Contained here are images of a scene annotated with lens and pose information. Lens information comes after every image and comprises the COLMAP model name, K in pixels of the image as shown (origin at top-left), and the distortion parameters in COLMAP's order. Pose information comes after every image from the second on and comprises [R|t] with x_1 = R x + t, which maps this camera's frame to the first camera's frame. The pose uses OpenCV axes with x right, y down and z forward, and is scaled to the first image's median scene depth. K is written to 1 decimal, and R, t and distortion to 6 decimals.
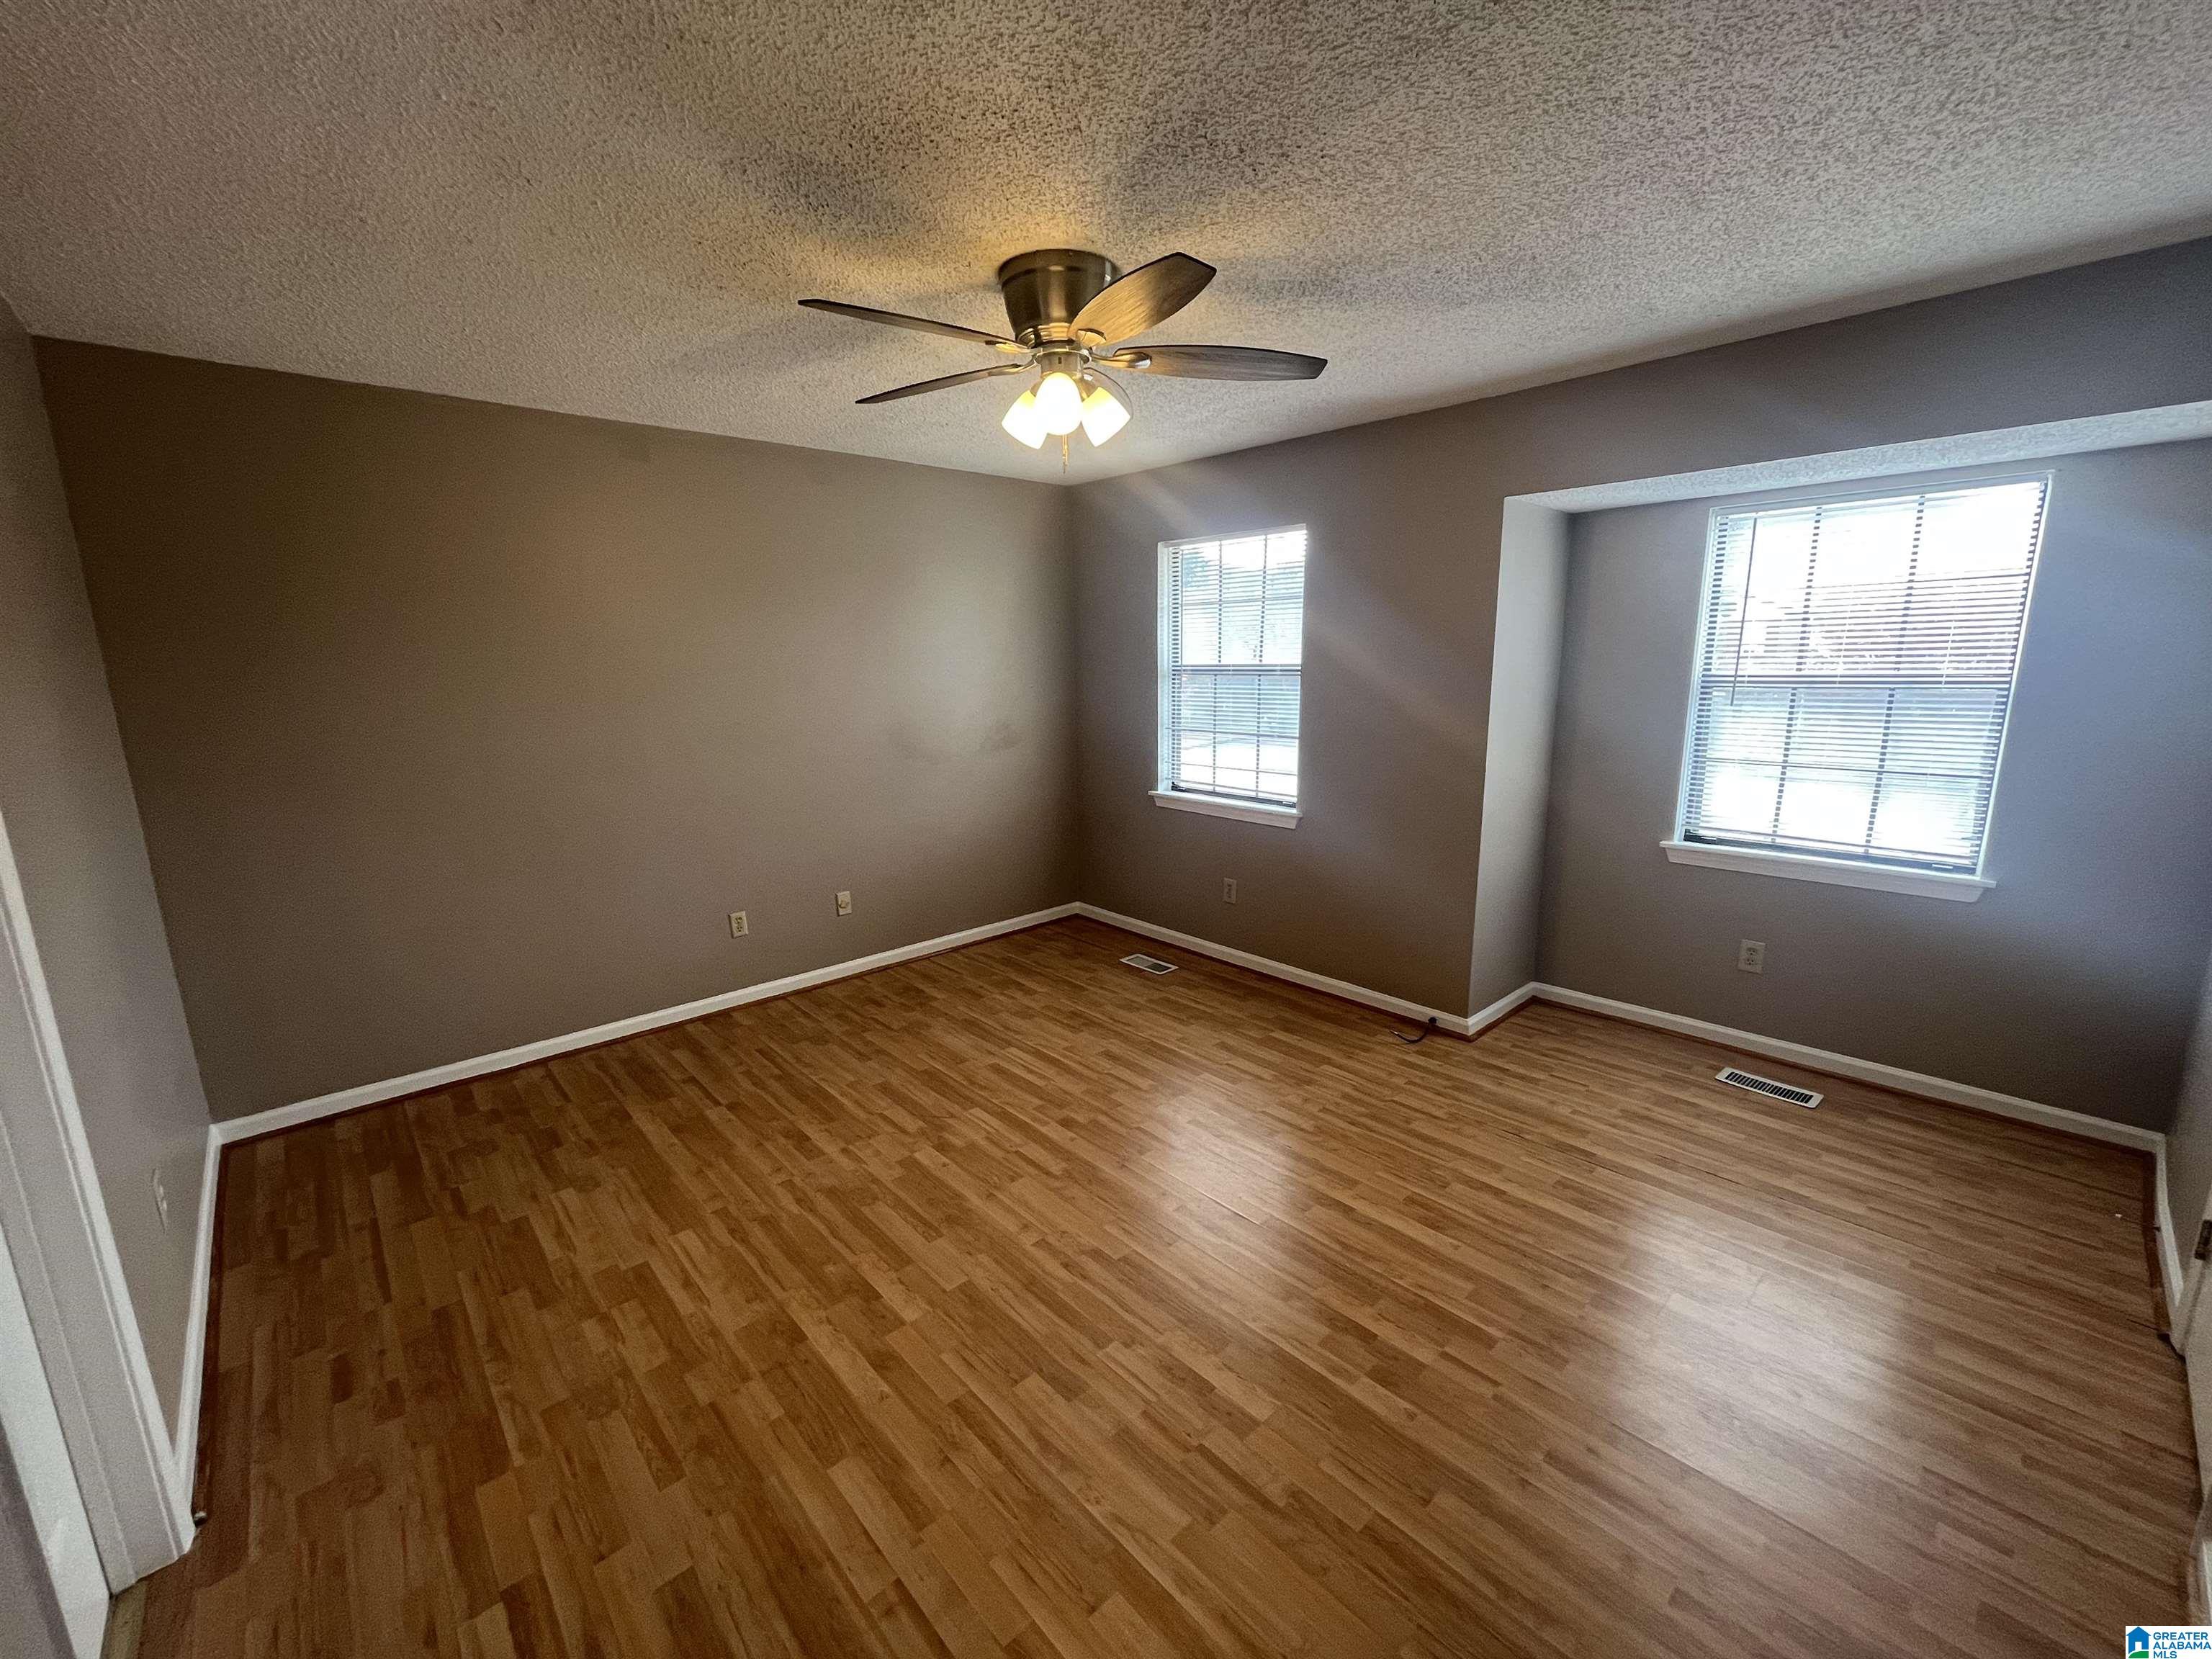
lens RADIAL K [[892.4, 0, 1107.6], [0, 892.4, 824.2], [0, 0, 1]] dist [-0.002549, -0.000094]
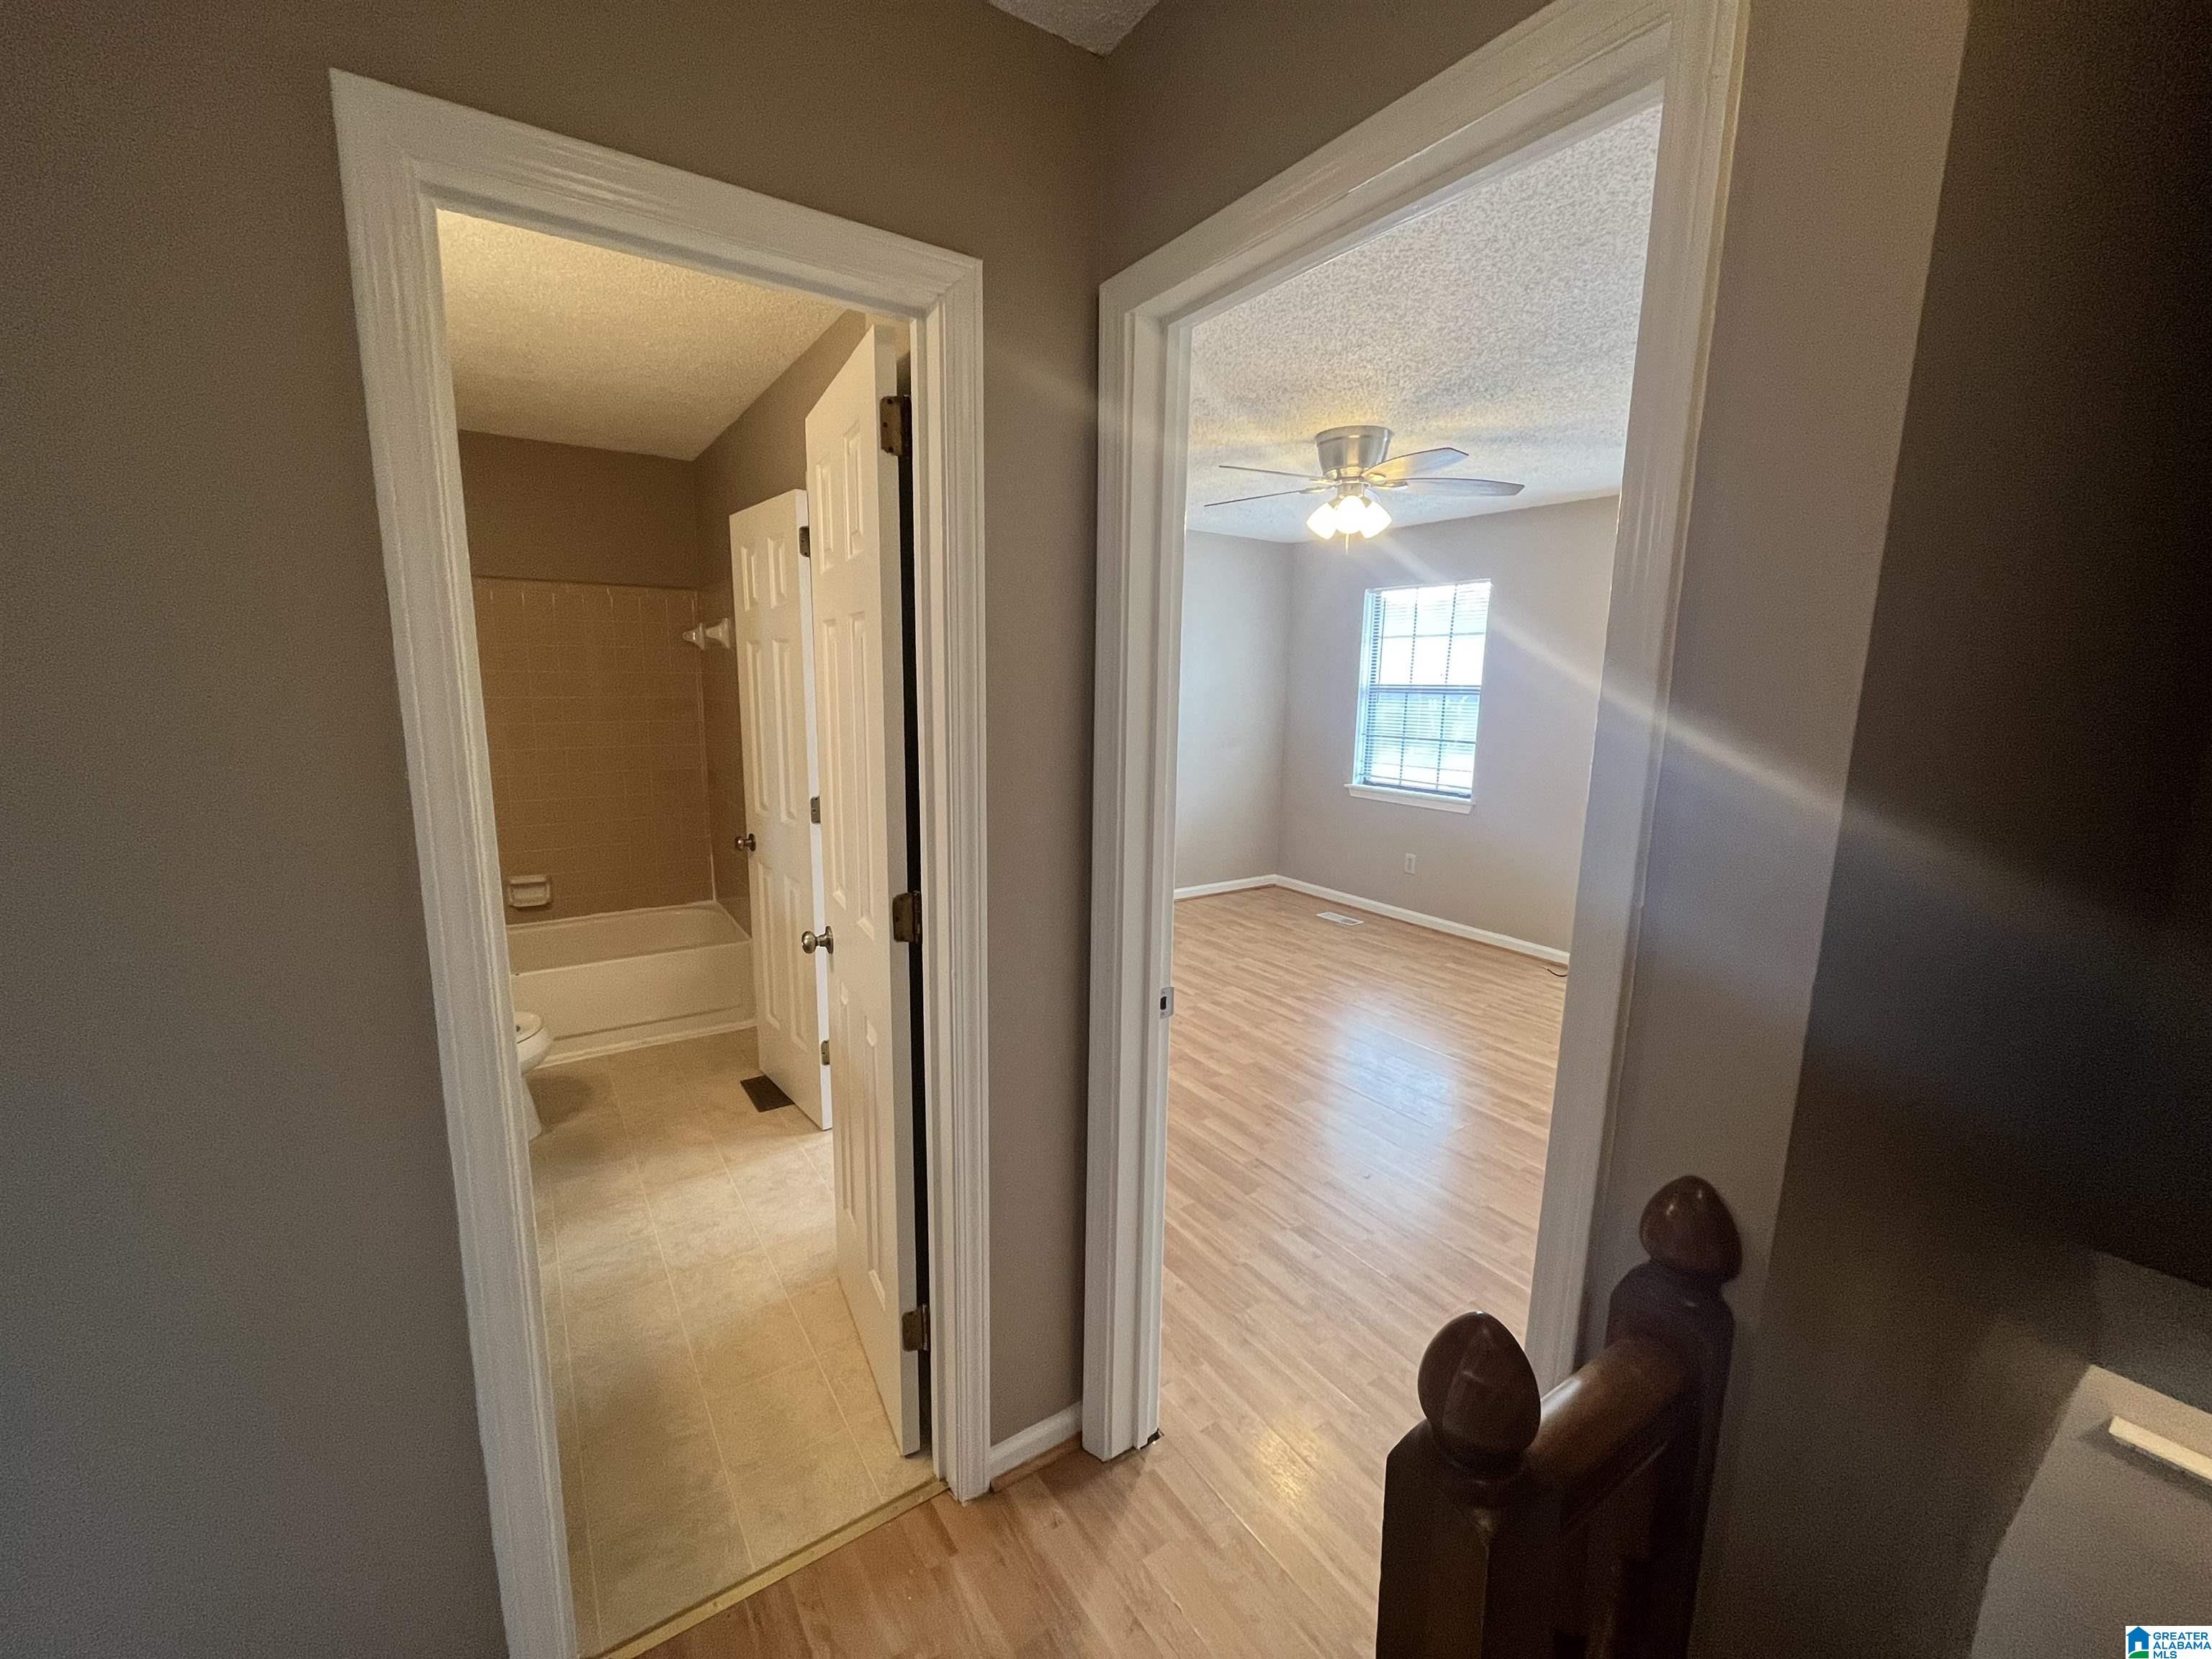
lens RADIAL K [[892.4, 0, 1108.5], [0, 892.4, 828.0], [0, 0, 1]] dist [-0.002549, -0.000094]
pose [[0.988457, 0.052063, -0.142278, -0.157129], [-0.055743, 0.998203, -0.022000, 0.111019], [0.140877, 0.029677, 0.989582, -0.453243]]
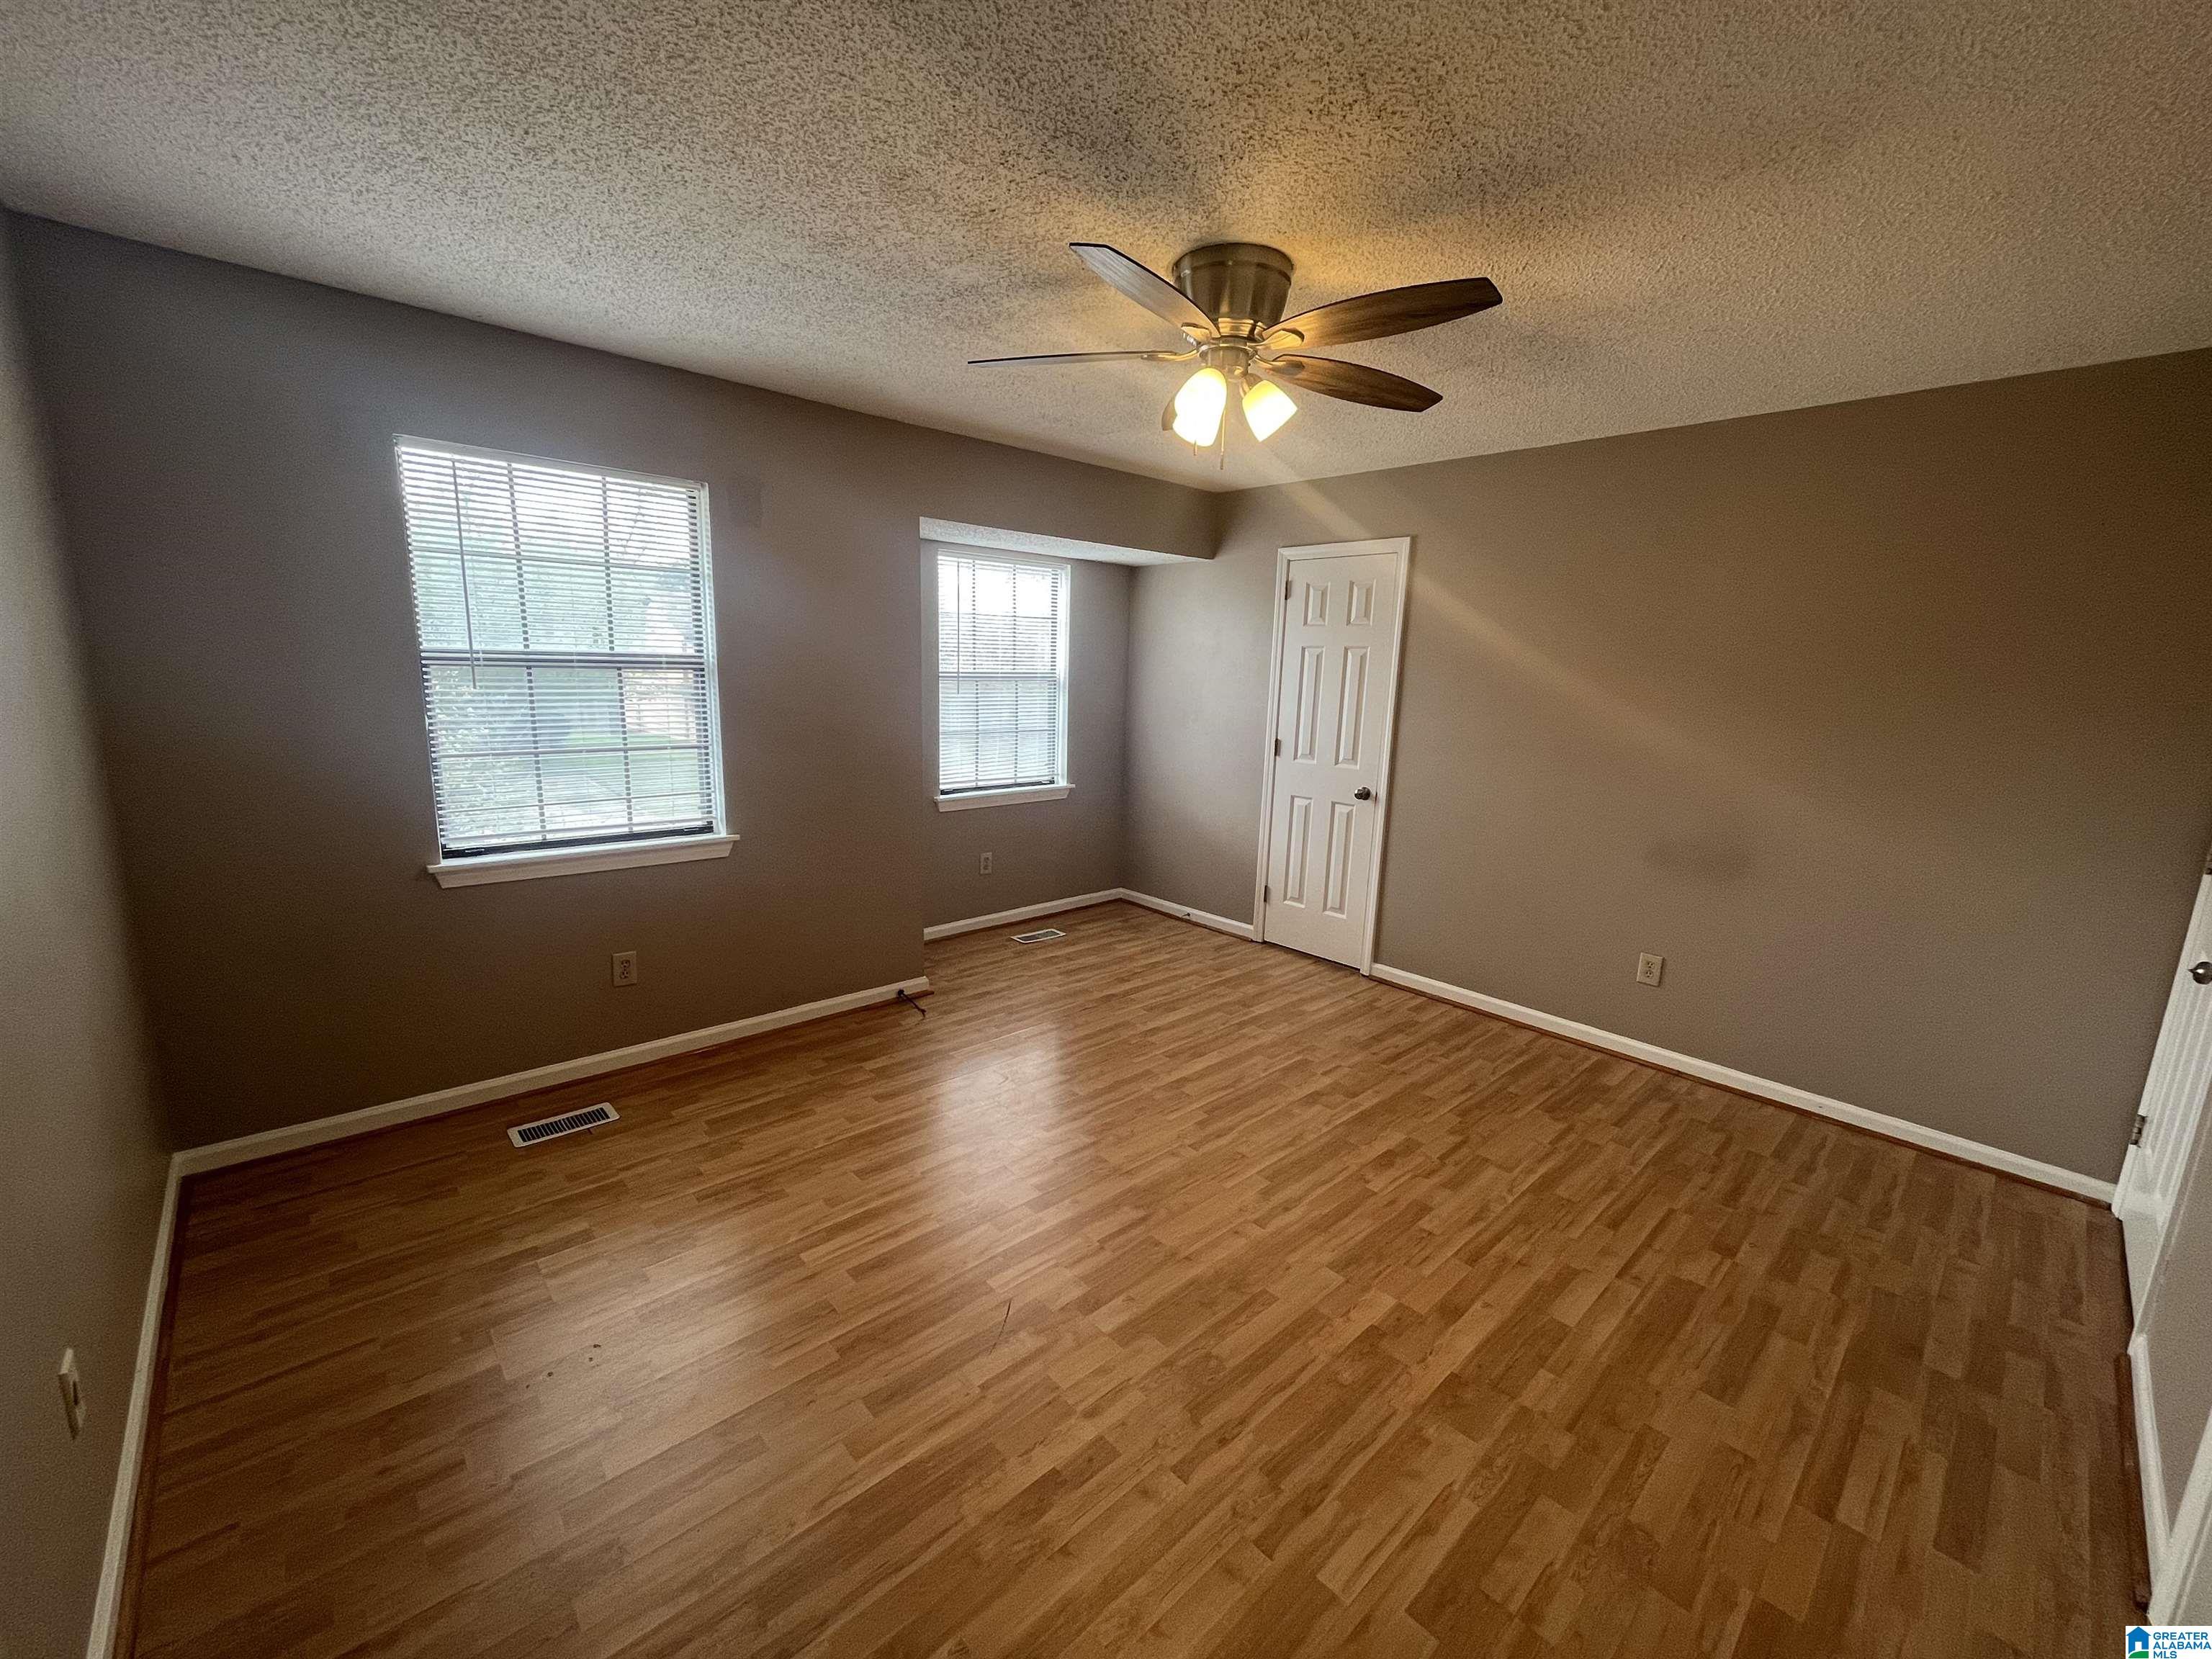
lens RADIAL K [[892.4, 0, 1092.9], [0, 892.4, 828.0], [0, 0, 1]] dist [-0.002549, -0.000094]
pose [[0.007650, -0.169144, 0.985562, -0.803623], [0.157416, 0.973506, 0.165853, -0.140151], [-0.987503, 0.153874, 0.034074, 0.858260]]
